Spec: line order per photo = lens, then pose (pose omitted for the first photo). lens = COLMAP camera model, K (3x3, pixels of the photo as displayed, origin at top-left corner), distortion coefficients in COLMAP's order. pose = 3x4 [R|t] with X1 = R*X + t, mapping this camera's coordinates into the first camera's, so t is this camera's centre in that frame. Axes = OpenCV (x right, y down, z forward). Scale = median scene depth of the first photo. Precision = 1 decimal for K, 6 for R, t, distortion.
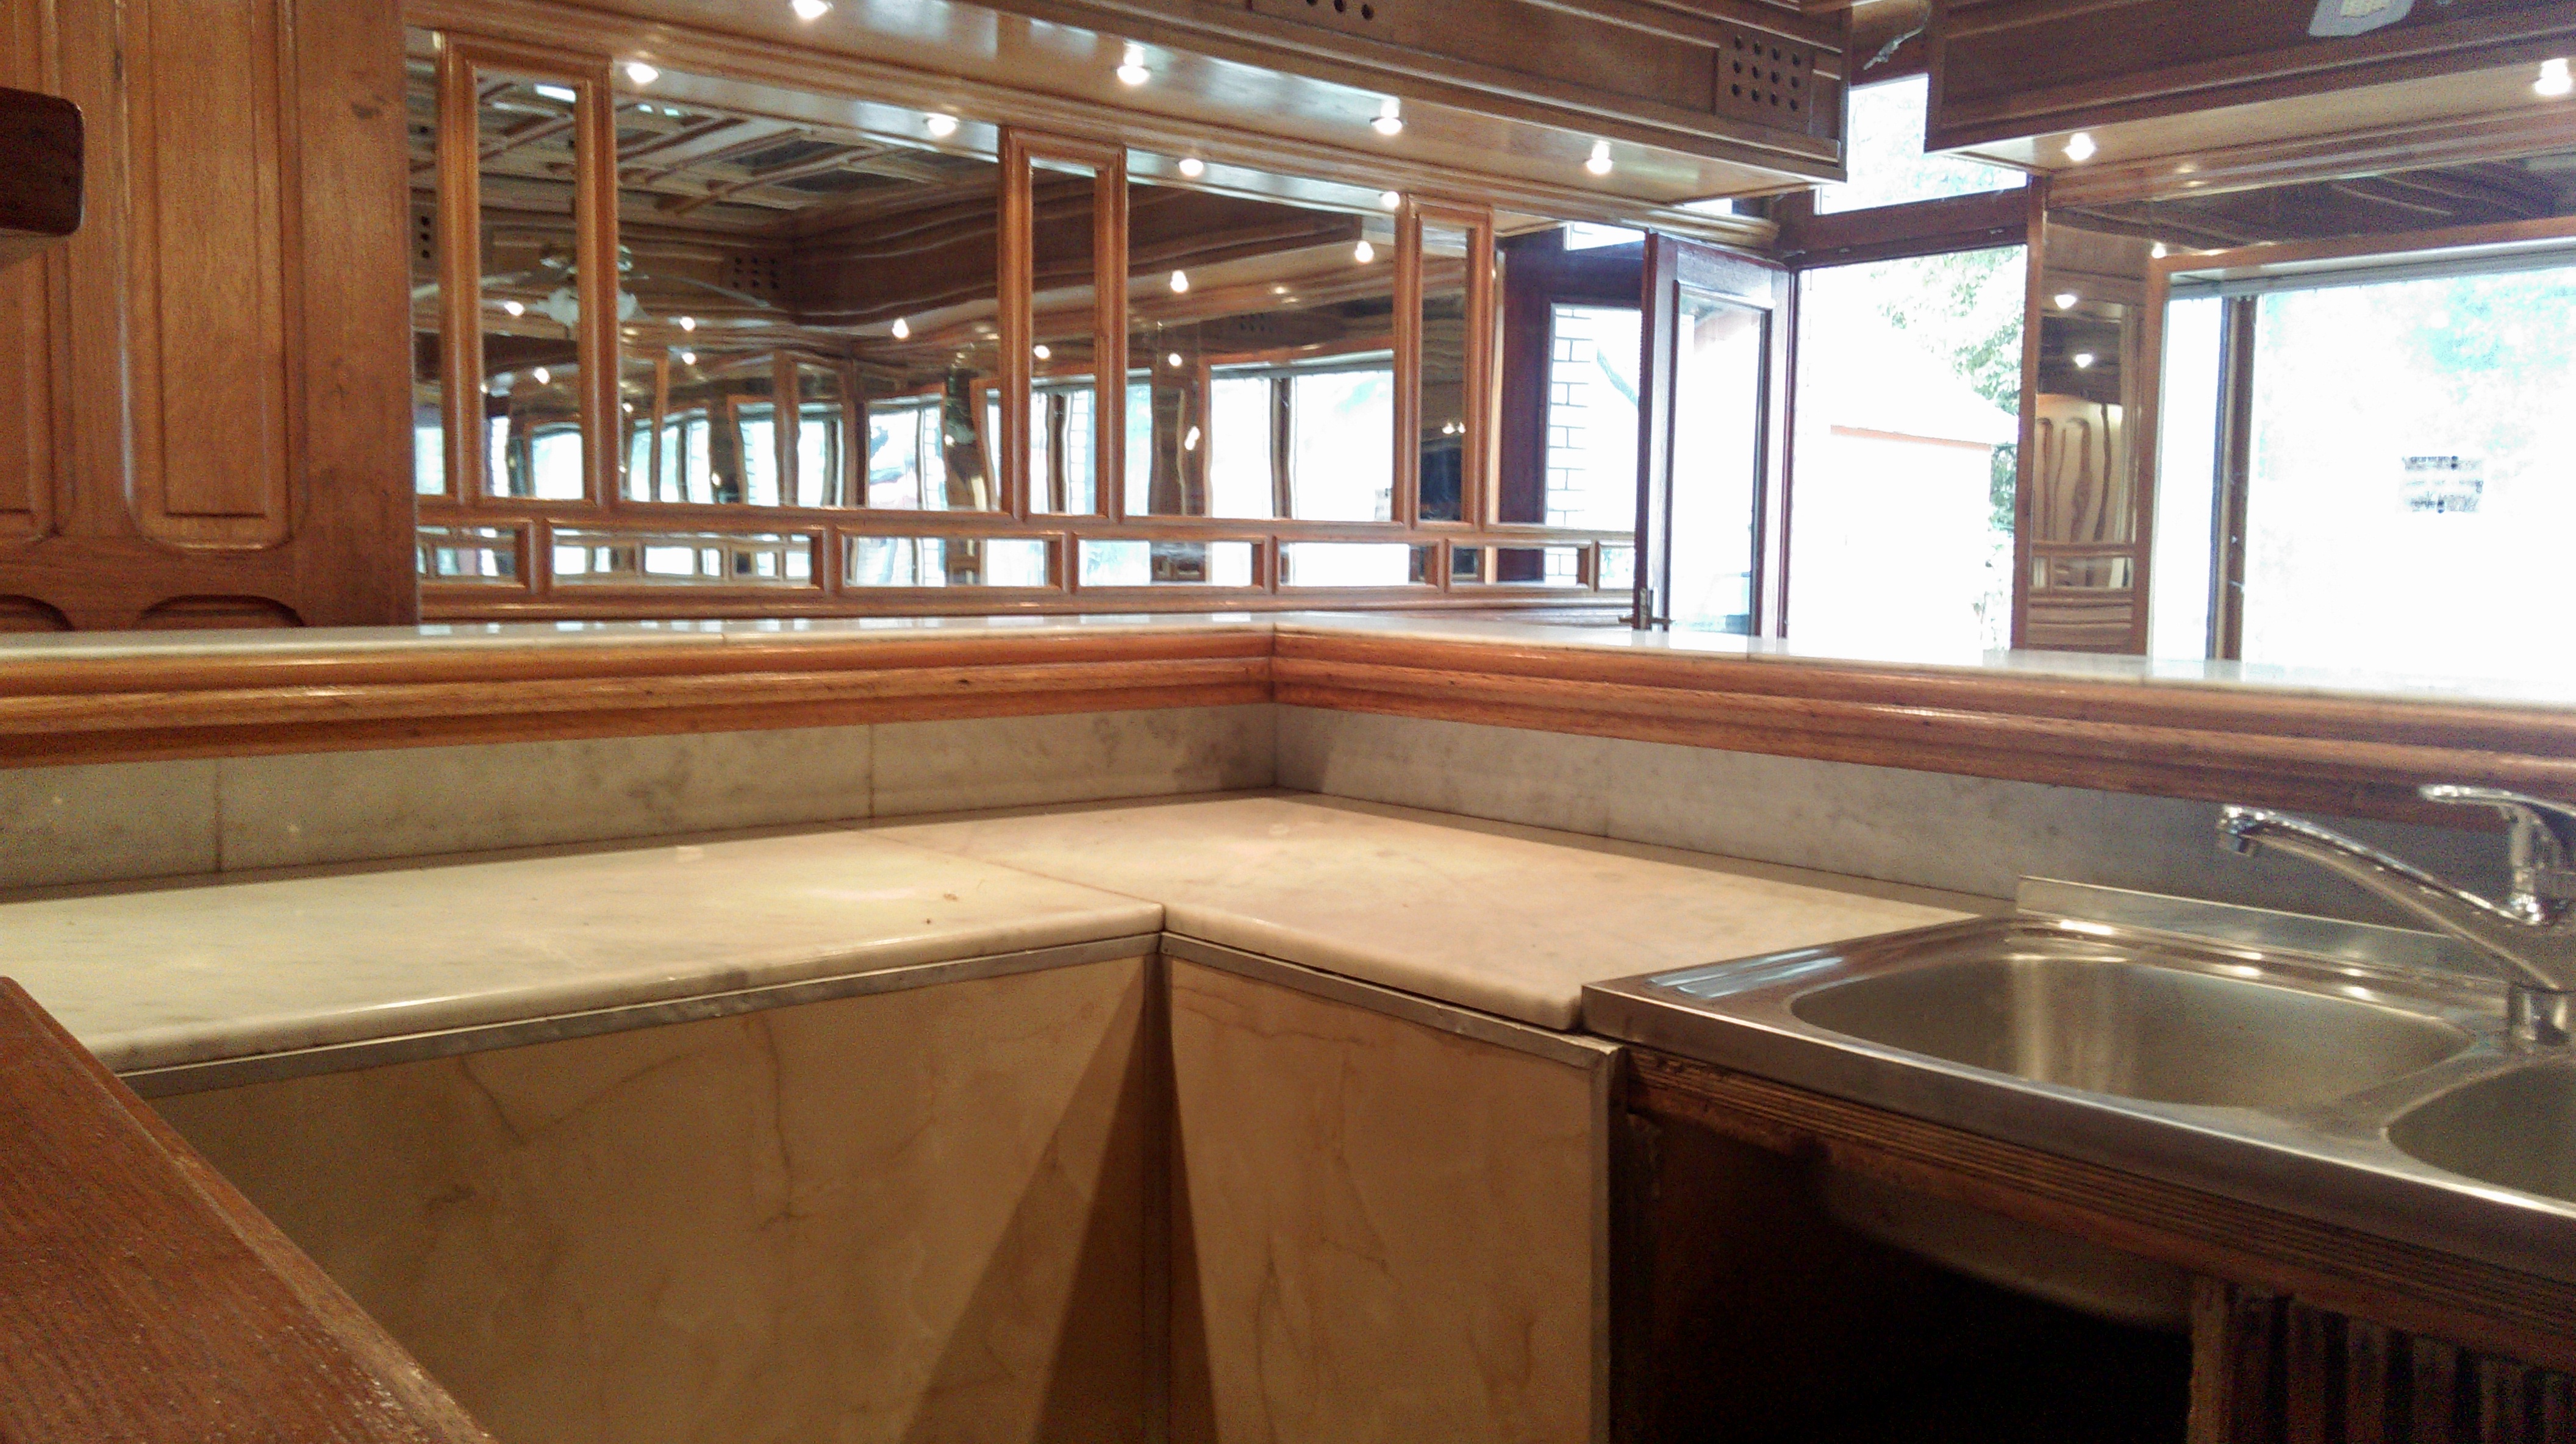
lens RADIAL K [[2149.4, 0, 1292.8], [0, 2149.4, 722.3], [0, 0, 1]] dist [0.005442, -0.000807]
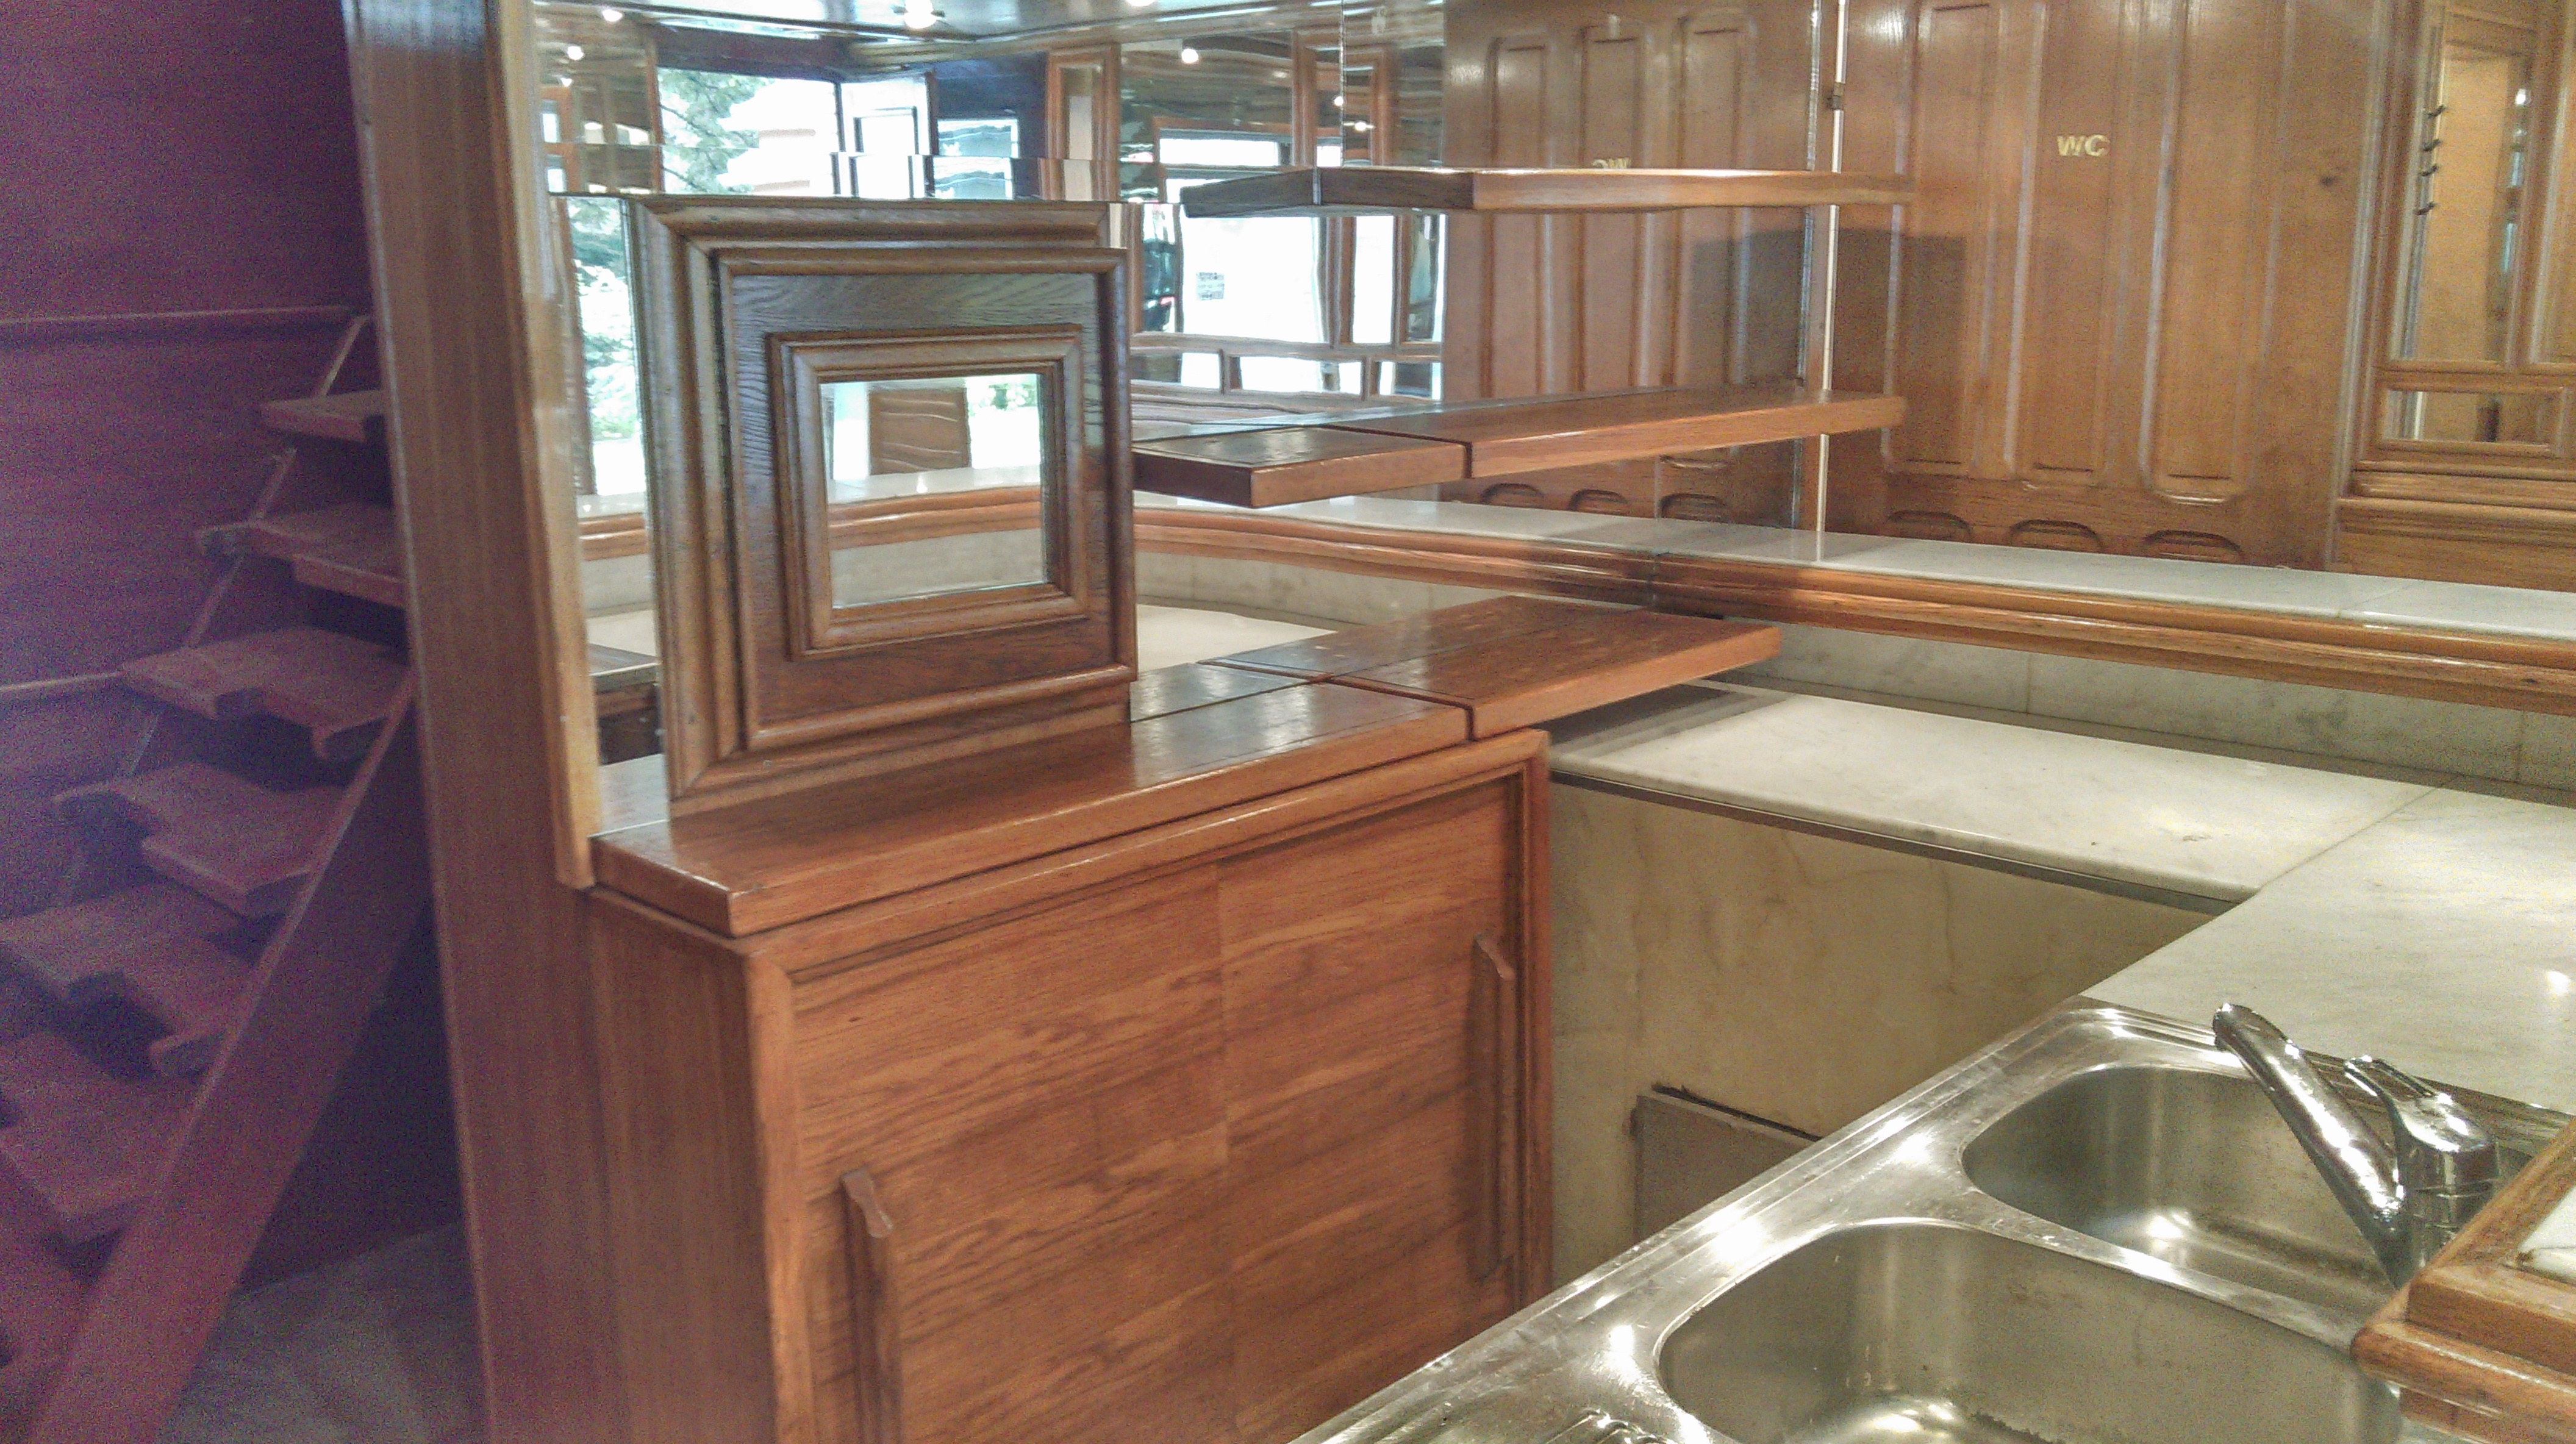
lens RADIAL K [[2149.4, 0, 1292.5], [0, 2149.4, 722.4], [0, 0, 1]] dist [0.005442, -0.000807]
pose [[0.122632, 0.197706, -0.972560, 0.879148], [-0.066938, 0.979373, 0.190650, -0.171052], [0.990192, 0.041721, 0.133337, 0.204117]]
